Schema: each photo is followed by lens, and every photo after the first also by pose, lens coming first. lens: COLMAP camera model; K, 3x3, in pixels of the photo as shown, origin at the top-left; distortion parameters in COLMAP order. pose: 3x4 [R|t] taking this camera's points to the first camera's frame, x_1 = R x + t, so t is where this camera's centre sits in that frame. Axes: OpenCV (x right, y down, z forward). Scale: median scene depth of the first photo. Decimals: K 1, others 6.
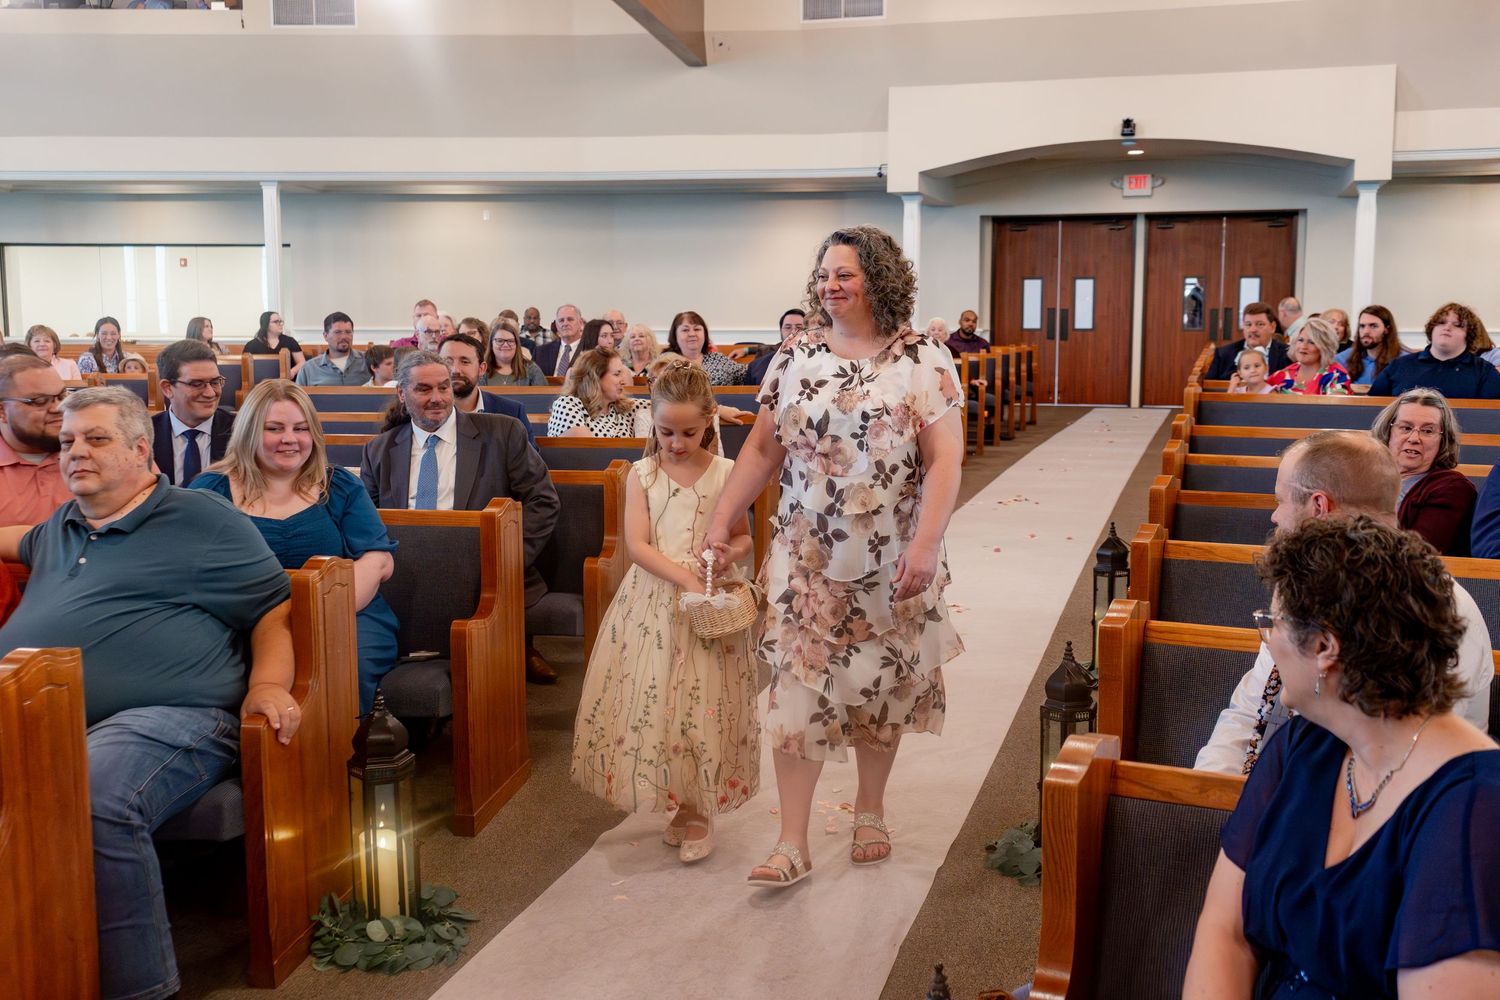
lens RADIAL K [[1608.4, 0, 745.6], [0, 1608.4, 497.0], [0, 0, 1]] dist [0.044514, 0.000000]
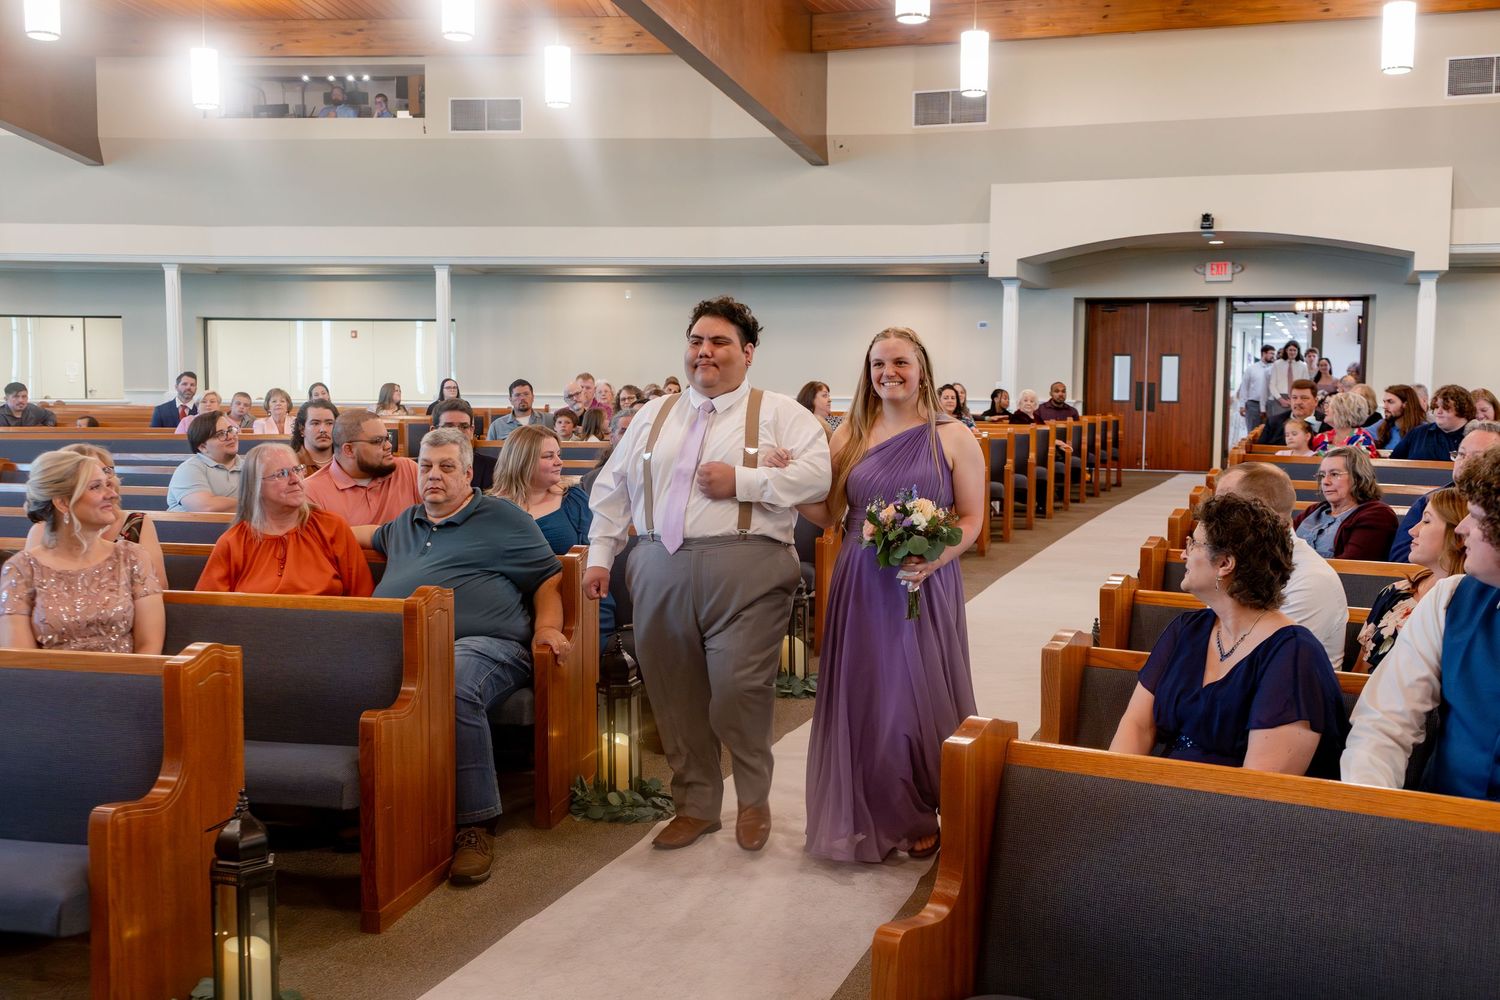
lens RADIAL K [[1608.4, 0, 750.9], [0, 1608.4, 499.3], [0, 0, 1]] dist [0.044514, 0.000000]
pose [[0.997905, 0.014762, -0.062992, -0.005022], [-0.017373, 0.999003, -0.041115, 0.018069], [0.062322, 0.042123, 0.997167, -0.158523]]
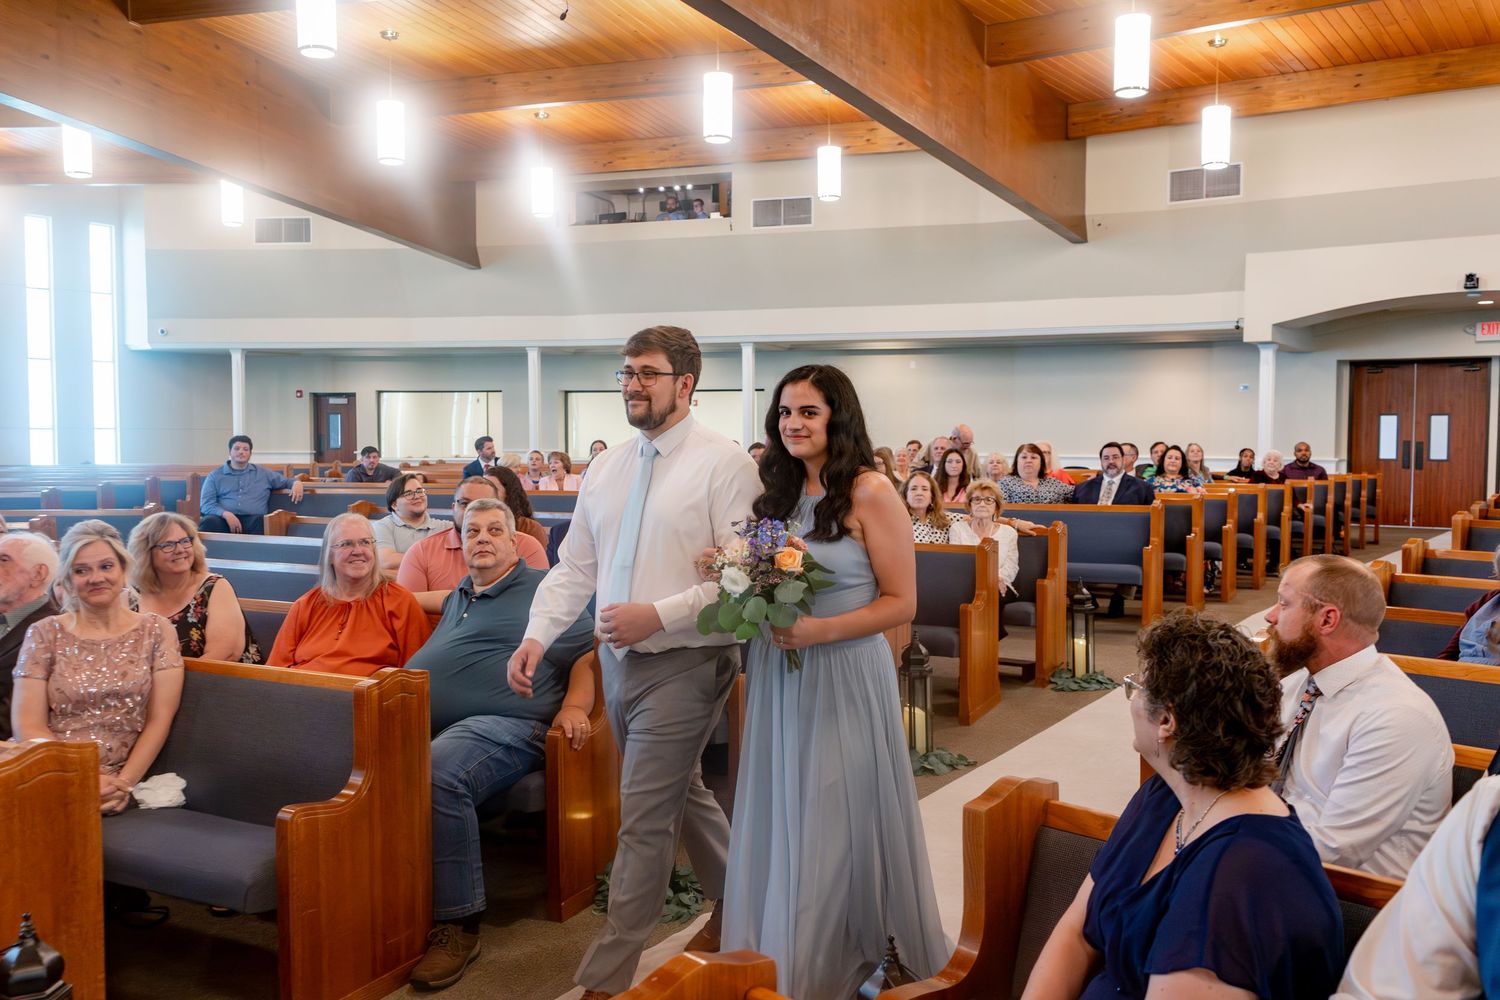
lens RADIAL K [[1323.9, 0, 746.6], [0, 1323.9, 496.8], [0, 0, 1]] dist [0.013556, 0.015548]
pose [[0.948612, 0.020495, -0.315776, 0.071428], [-0.042570, 0.997095, -0.063168, -0.000658], [0.313564, 0.073365, 0.946729, -0.024520]]
